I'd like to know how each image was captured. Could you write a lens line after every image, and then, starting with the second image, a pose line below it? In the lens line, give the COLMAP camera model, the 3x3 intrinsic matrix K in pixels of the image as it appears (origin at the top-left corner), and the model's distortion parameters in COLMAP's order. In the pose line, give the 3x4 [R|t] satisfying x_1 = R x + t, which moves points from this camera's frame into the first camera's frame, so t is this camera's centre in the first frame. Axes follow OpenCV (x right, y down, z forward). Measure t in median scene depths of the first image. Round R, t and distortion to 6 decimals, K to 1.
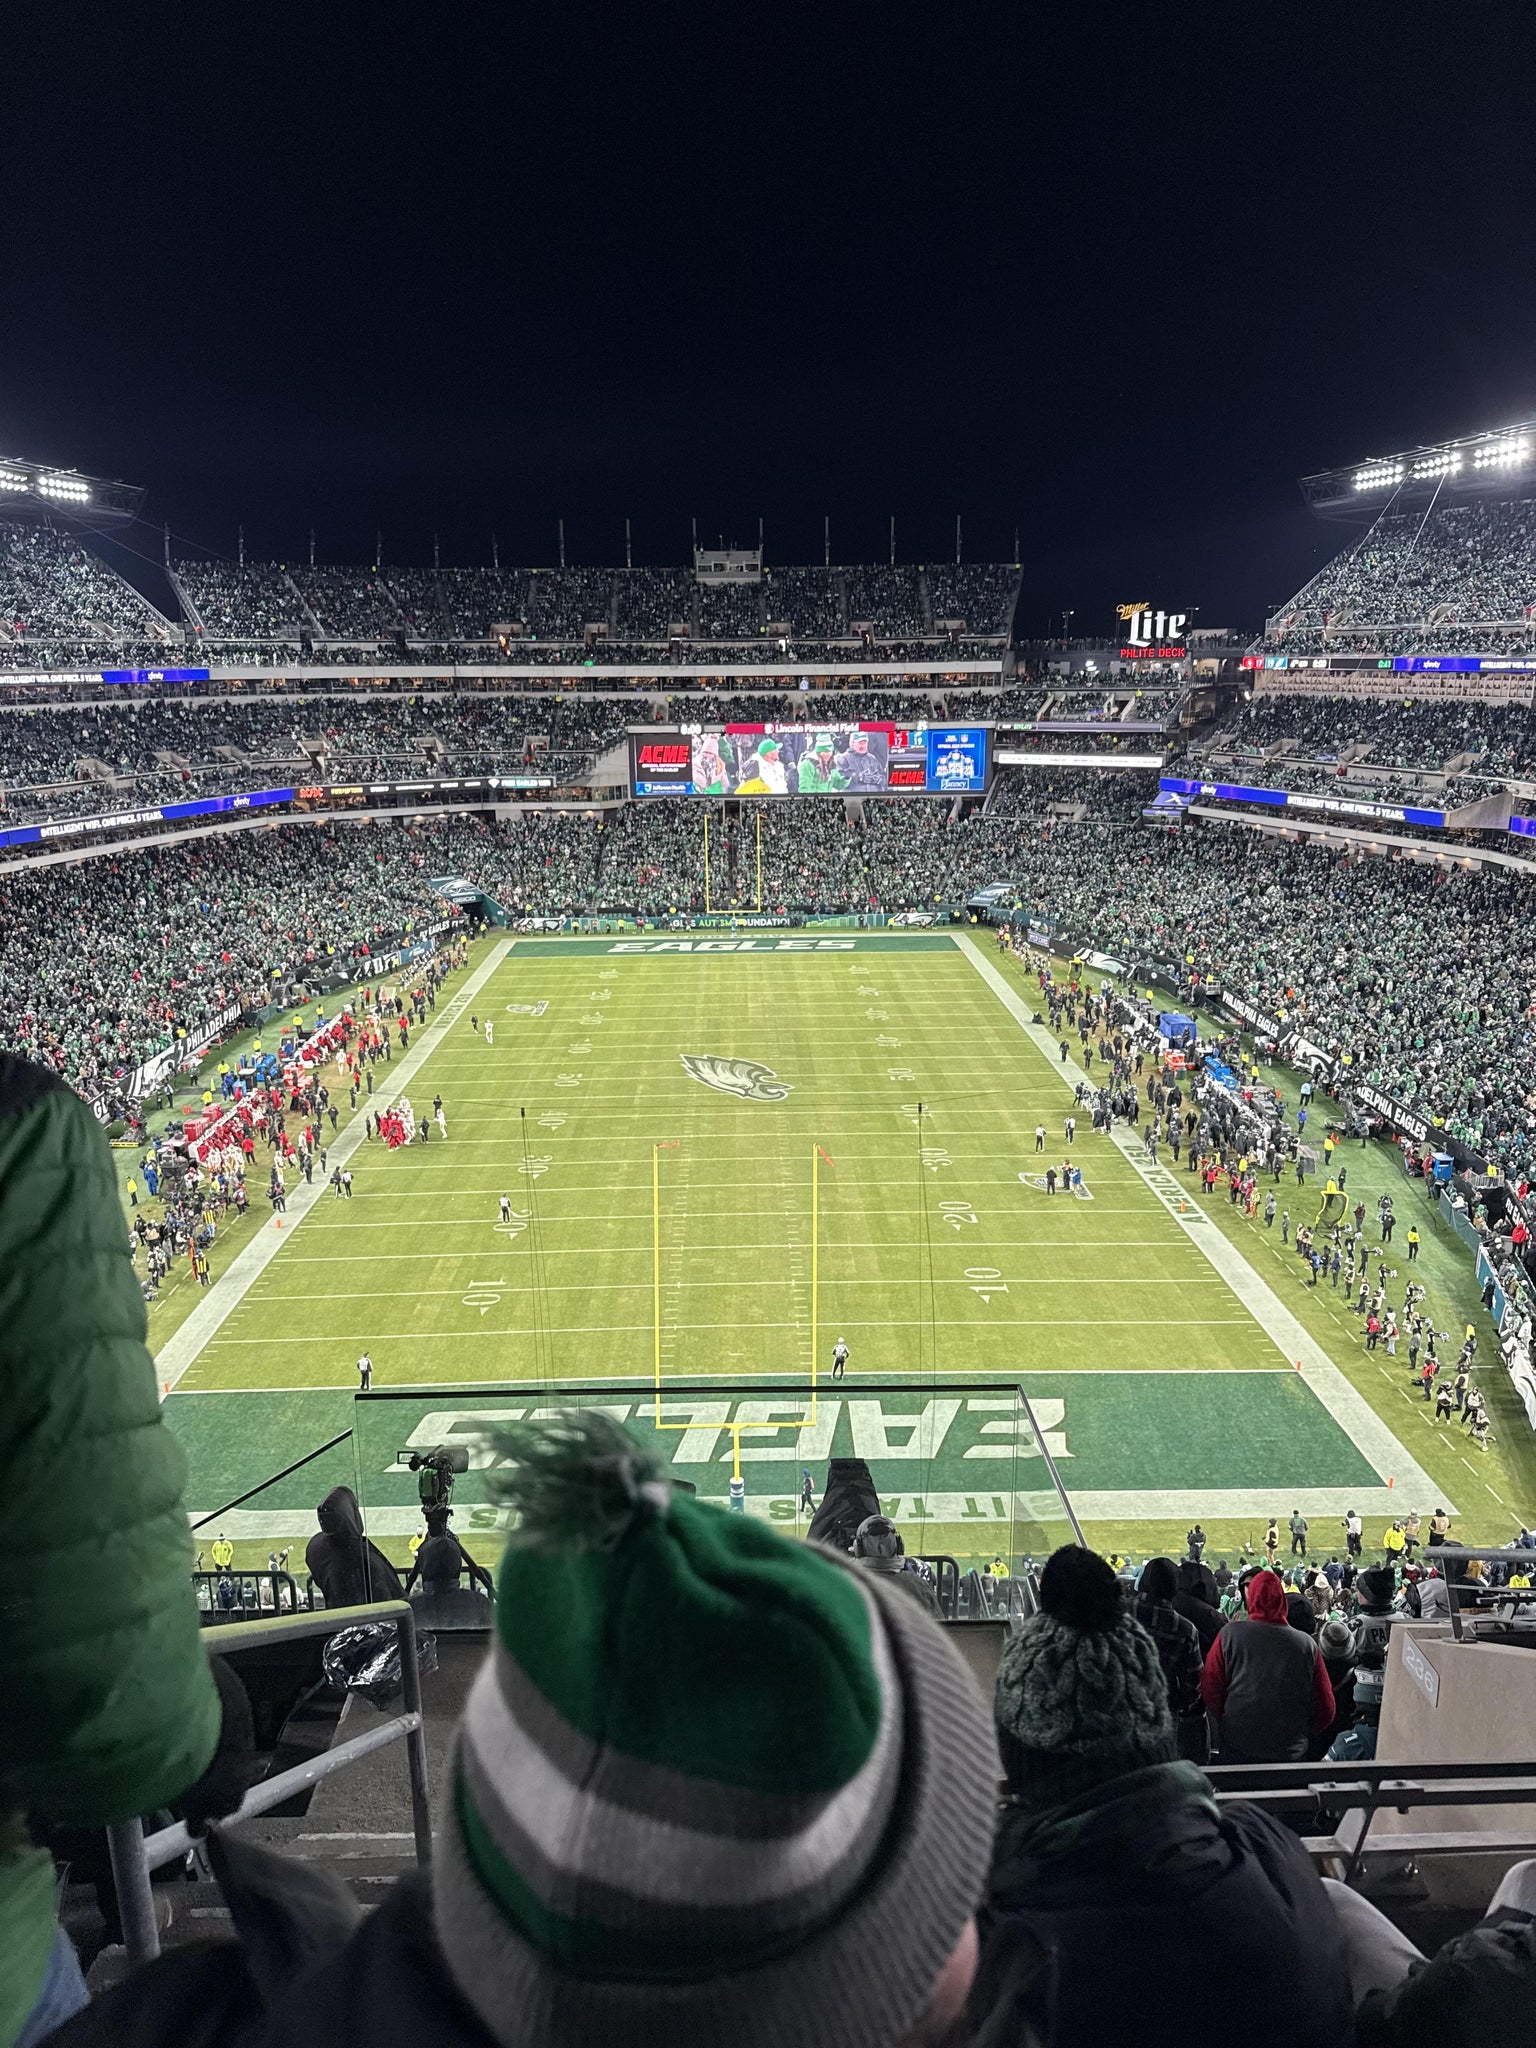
lens RADIAL K [[1388.0, 0, 763.4], [0, 1388.0, 1054.4], [0, 0, 1]] dist [0.034616, -0.028368]
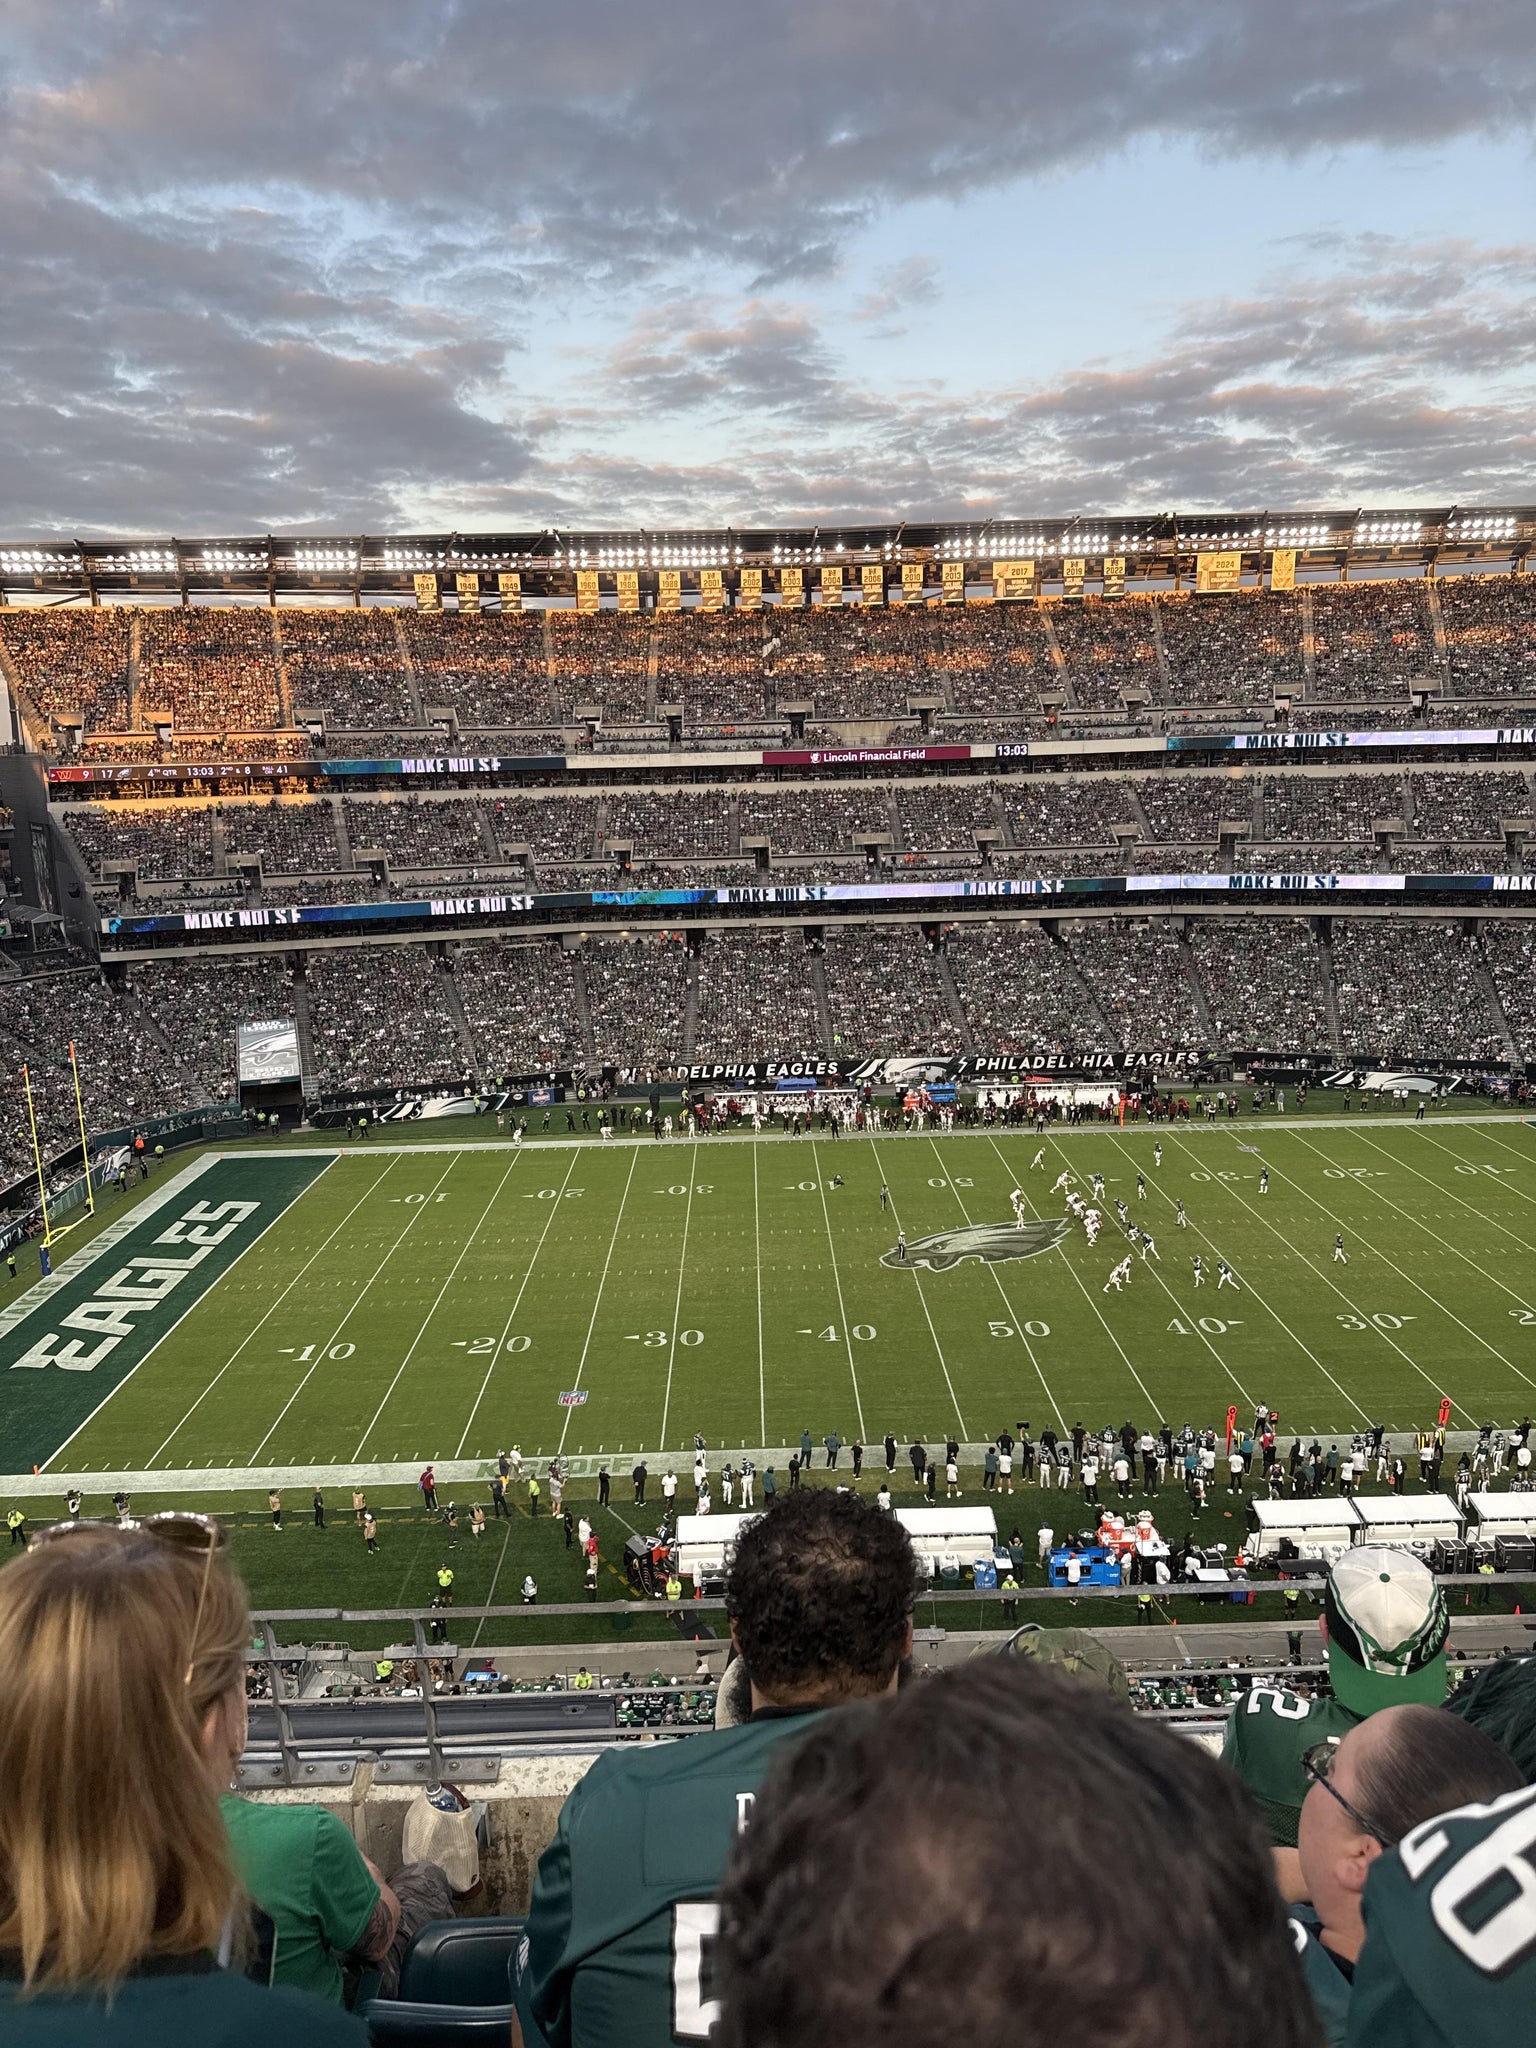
lens RADIAL K [[1403.4, 0, 770.2], [0, 1403.4, 1056.1], [0, 0, 1]] dist [0.125733, -0.210094]
pose [[0.009728, 0.237508, -0.971337, 1.388613], [-0.245710, 0.942168, 0.227915, -0.453599], [0.969294, 0.236450, 0.067524, 1.430918]]
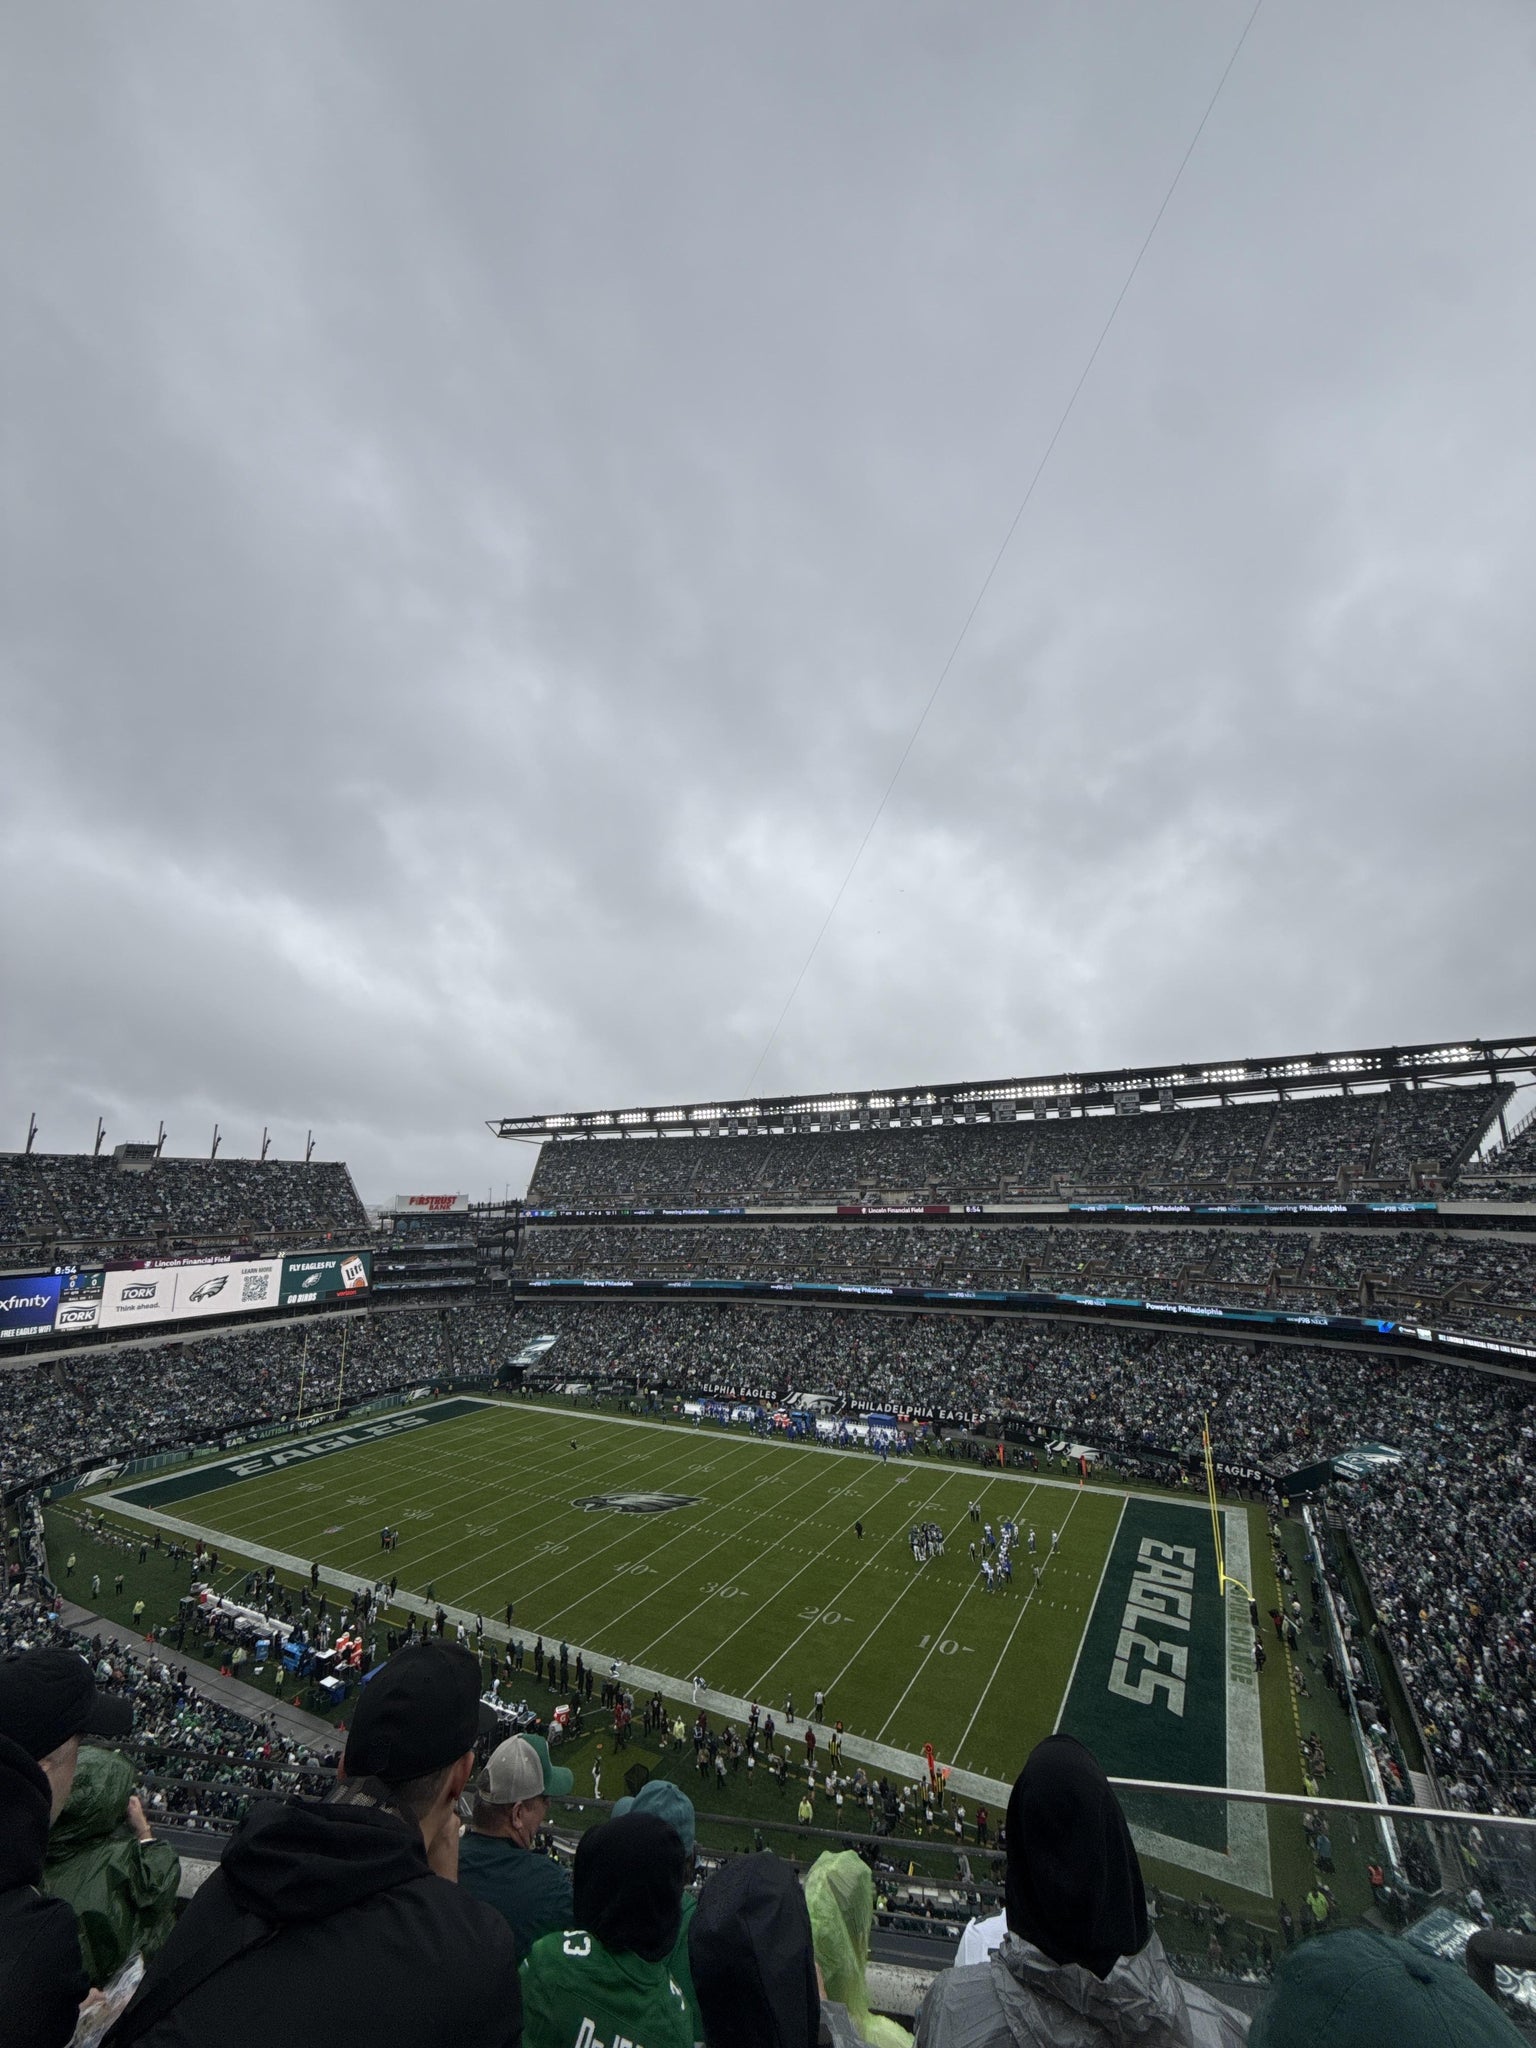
lens RADIAL K [[816.0, 0, 772.6], [0, 816.0, 1020.3], [0, 0, 1]] dist [0.007437, -0.003675]
pose [[-0.484051, -0.158759, -0.860518, 1.291830], [-0.212672, 0.975261, -0.060299, -0.808920], [0.848803, 0.153820, -0.505840, 2.649361]]
